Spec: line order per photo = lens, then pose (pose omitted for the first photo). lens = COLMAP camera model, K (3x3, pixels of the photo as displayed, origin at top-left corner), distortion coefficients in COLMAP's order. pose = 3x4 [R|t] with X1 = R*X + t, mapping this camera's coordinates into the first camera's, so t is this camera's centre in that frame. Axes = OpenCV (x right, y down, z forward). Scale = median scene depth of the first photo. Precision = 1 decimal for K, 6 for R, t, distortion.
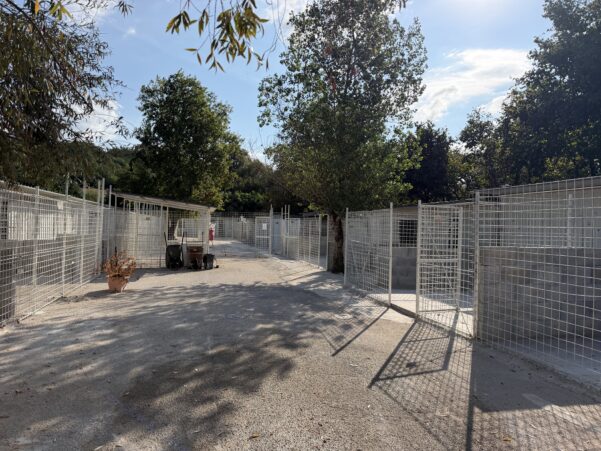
lens RADIAL K [[424.0, 0, 307.1], [0, 424.0, 233.8], [0, 0, 1]] dist [0.084656, -0.113067]
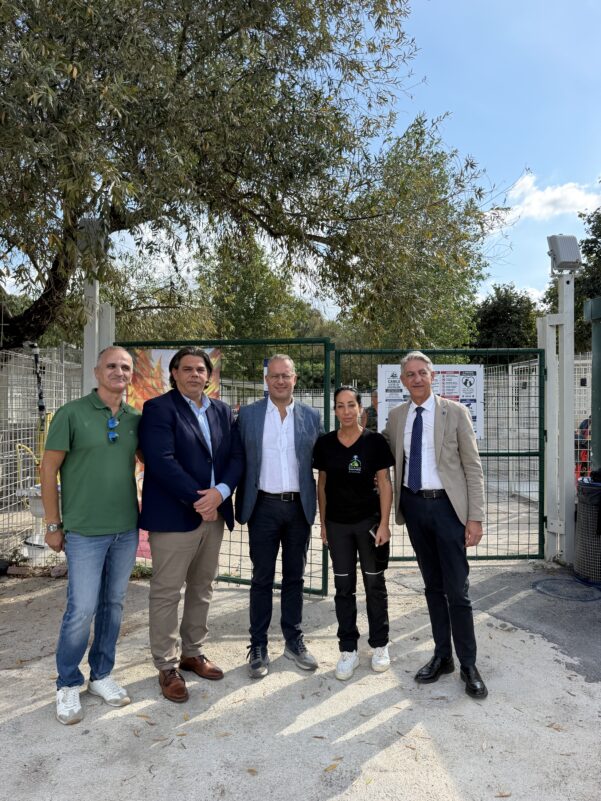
lens RADIAL K [[564.3, 0, 308.5], [0, 564.3, 408.6], [0, 0, 1]] dist [0.132123, -0.203990]
pose [[0.986367, -0.025093, -0.162638, 0.056484], [0.022900, 0.999620, -0.015343, 0.011608], [0.162962, 0.011409, 0.986566, -0.255174]]
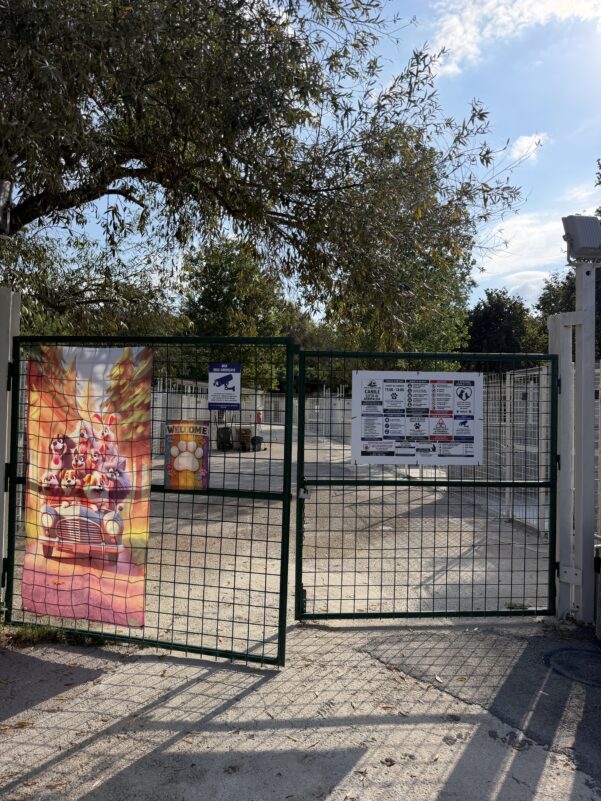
lens RADIAL K [[565.1, 0, 299.1], [0, 565.1, 404.6], [0, 0, 1]] dist [0.084656, -0.113067]
pose [[0.986780, -0.012621, -0.161576, 0.059496], [0.008037, 0.999547, -0.028992, 0.007777], [0.161869, 0.027310, 0.986434, -0.214624]]
